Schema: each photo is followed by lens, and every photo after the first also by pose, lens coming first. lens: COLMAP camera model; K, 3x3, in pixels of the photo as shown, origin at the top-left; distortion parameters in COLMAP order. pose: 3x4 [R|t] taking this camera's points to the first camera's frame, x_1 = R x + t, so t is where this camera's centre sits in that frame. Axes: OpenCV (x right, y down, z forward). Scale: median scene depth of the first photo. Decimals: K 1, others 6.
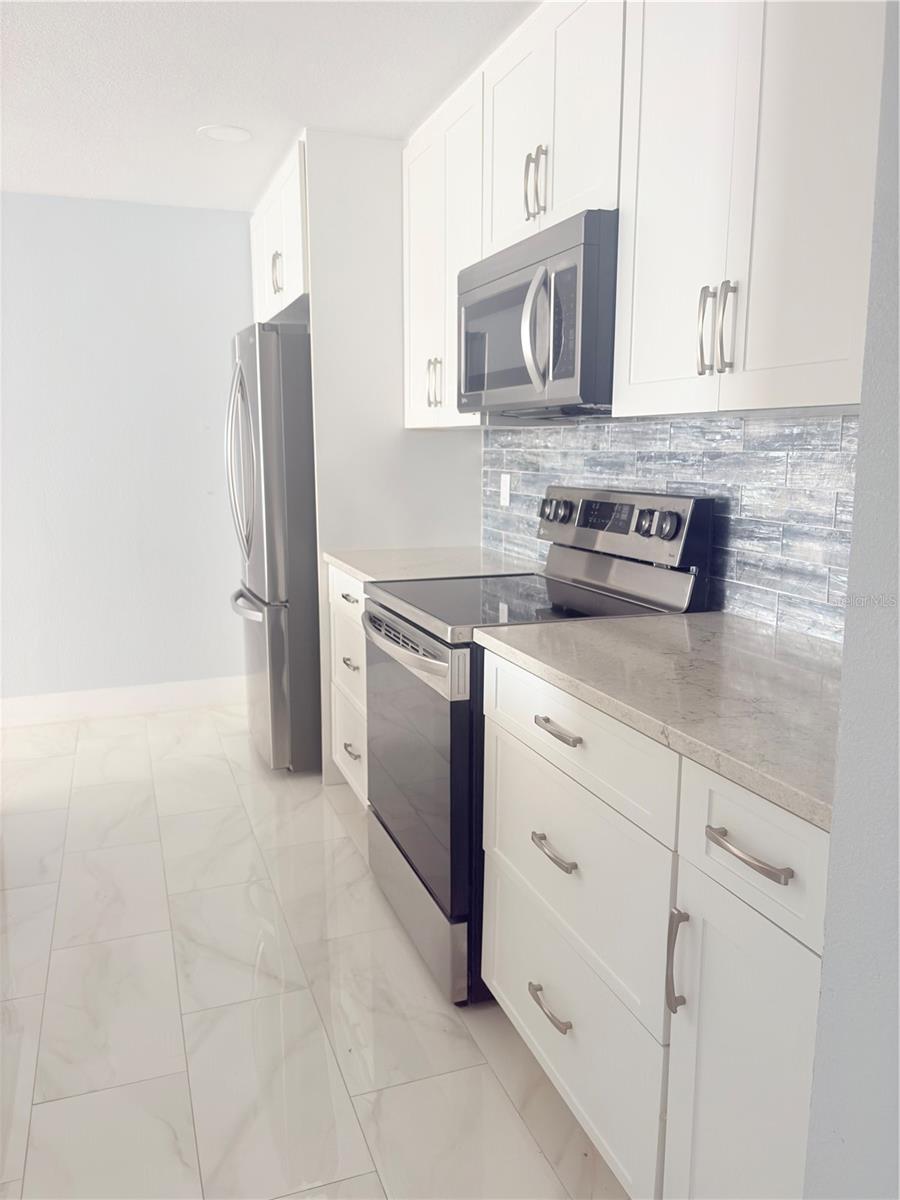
lens RADIAL K [[902.4, 0, 417.6], [0, 902.4, 599.9], [0, 0, 1]] dist [0.065596, -0.063262]
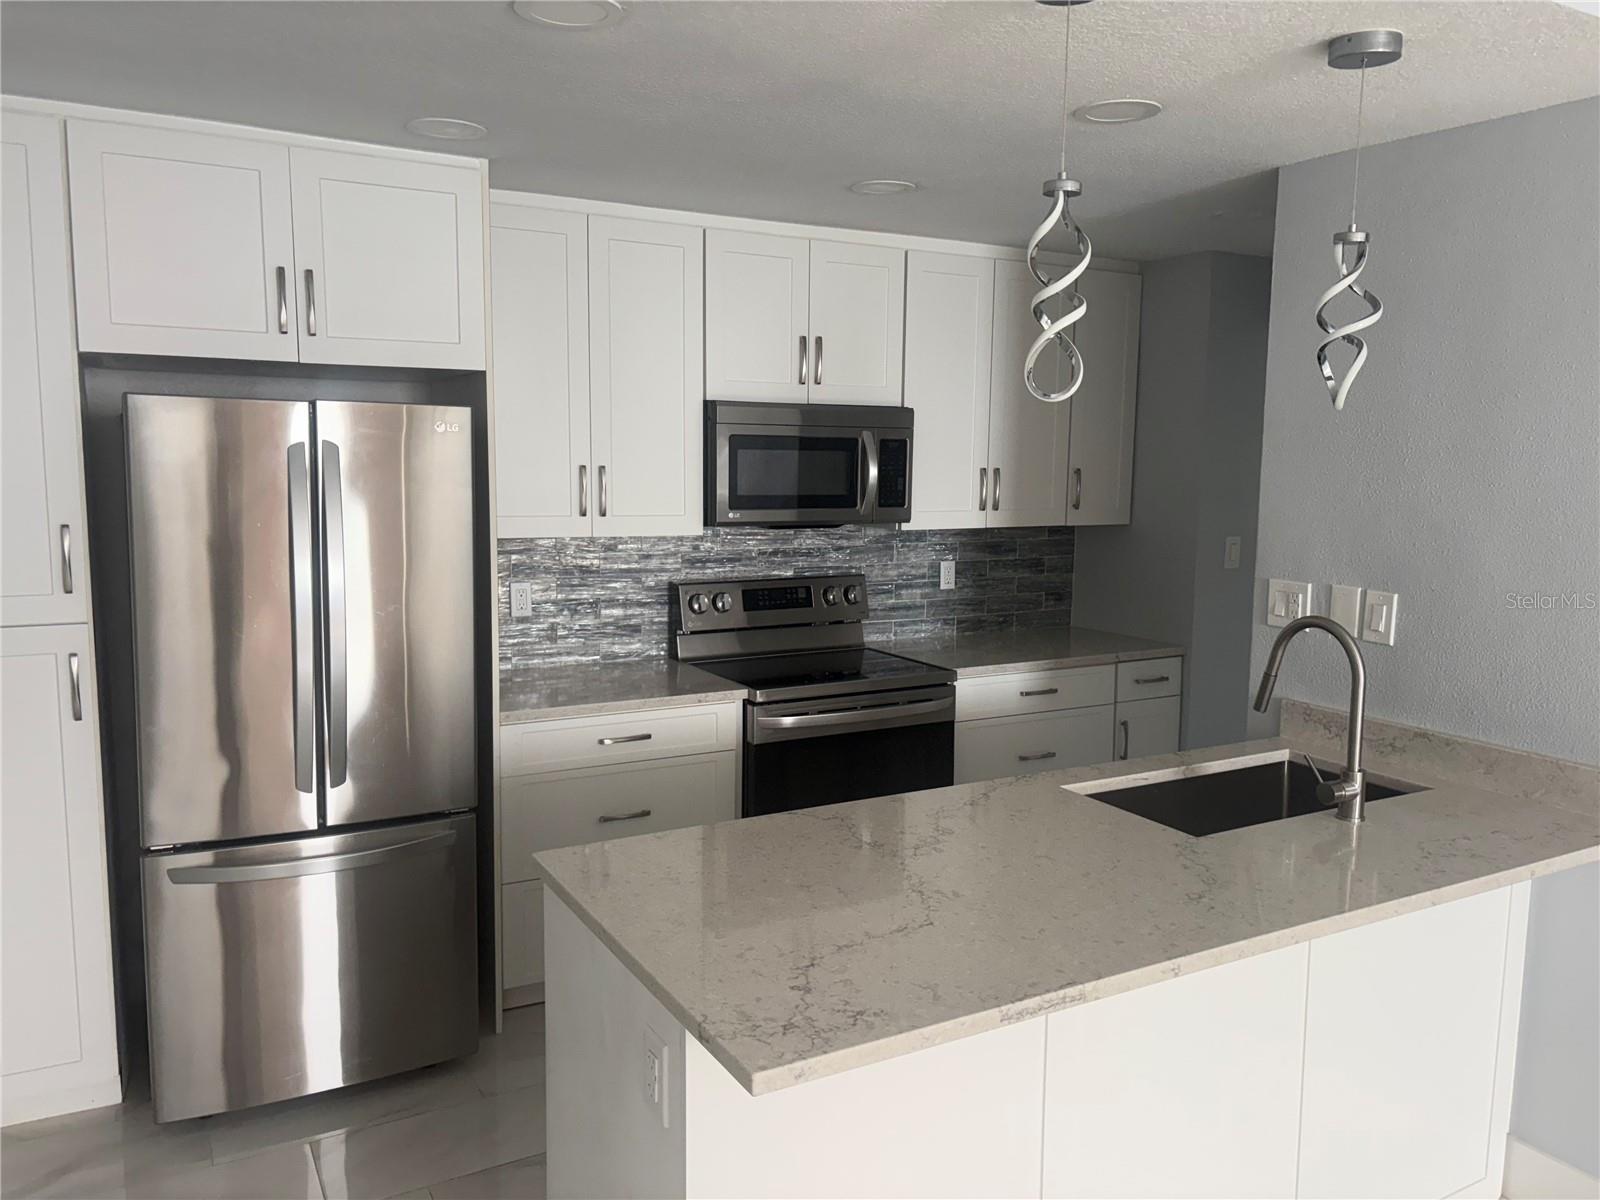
lens RADIAL K [[1198.3, 0, 800.0], [0, 1198.3, 600.0], [0, 0, 1]] dist [0.081549, -0.093163]
pose [[-0.188717, -0.113666, 0.975431, -1.820699], [0.158200, 0.976787, 0.144431, -0.408322], [-0.969205, 0.181570, -0.166354, 1.521448]]
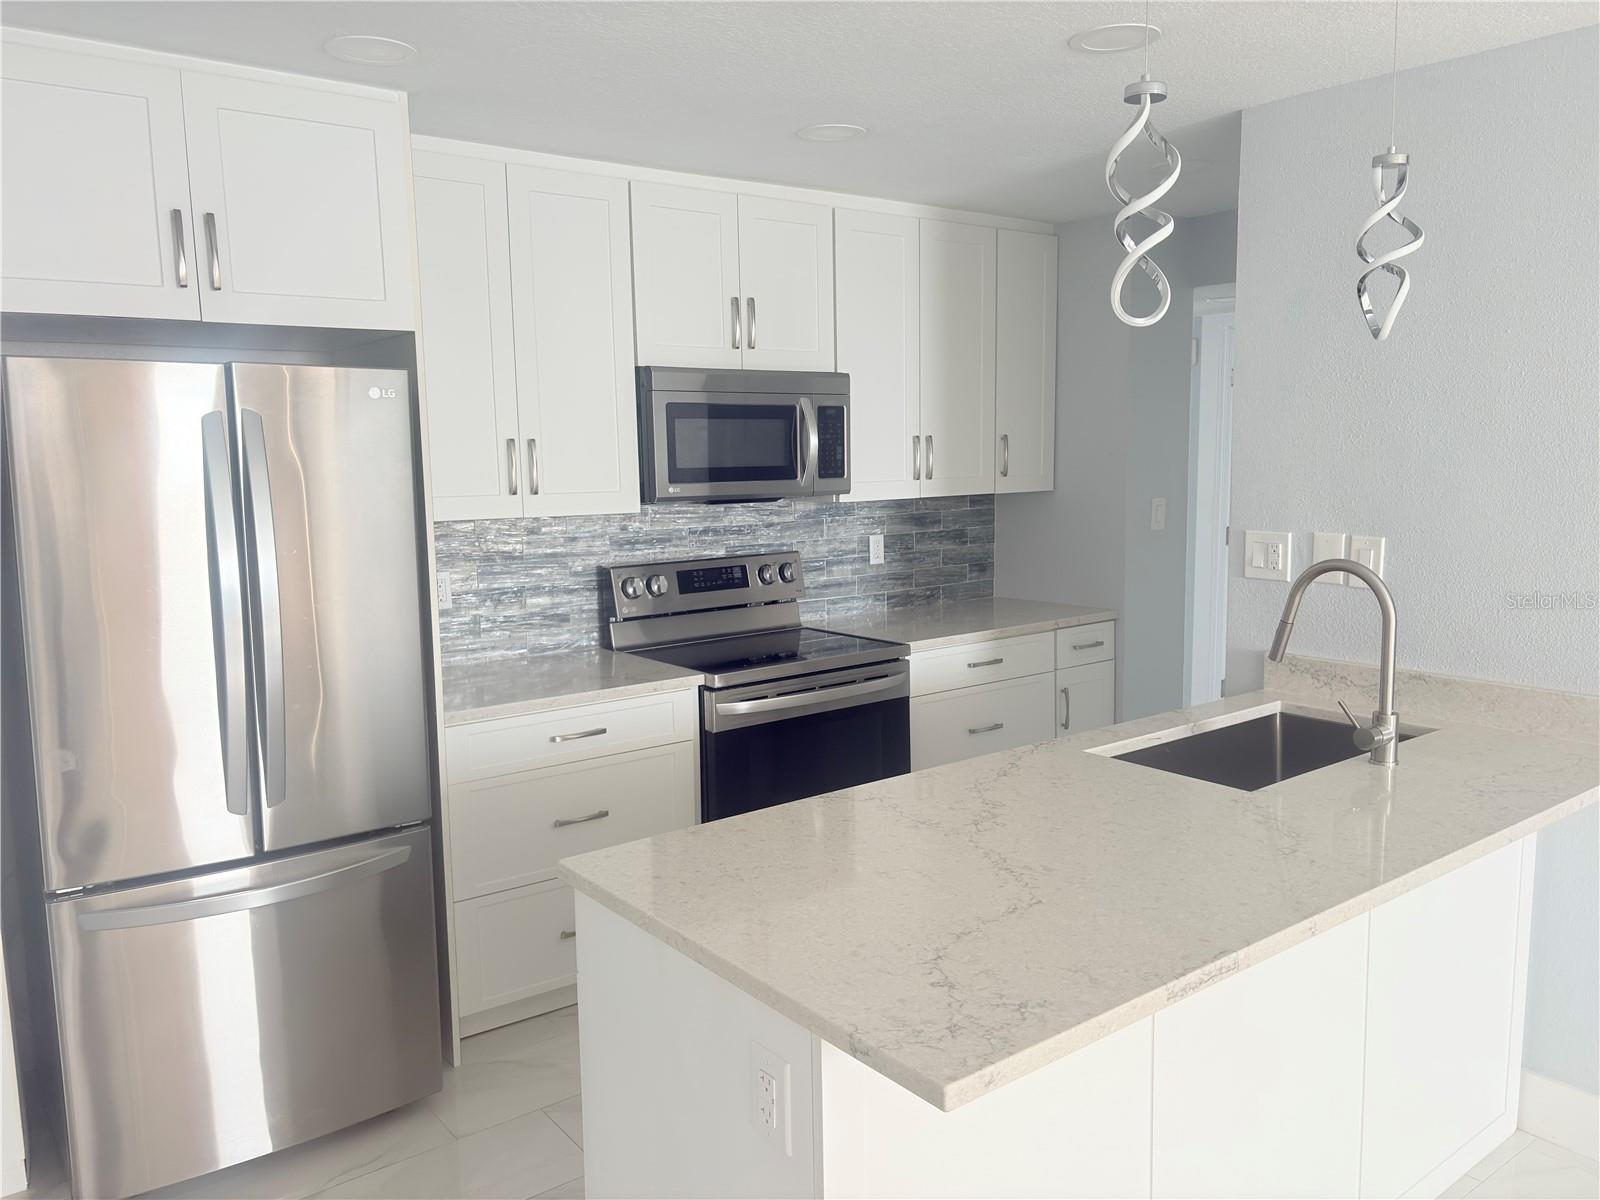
lens RADIAL K [[1203.3, 0, 804.4], [0, 1203.3, 603.9], [0, 0, 1]] dist [0.065596, -0.063262]
pose [[-0.331053, -0.109378, 0.937252, -1.682342], [0.180117, 0.967672, 0.176548, -0.398126], [-0.926262, 0.227262, -0.300650, 1.678068]]
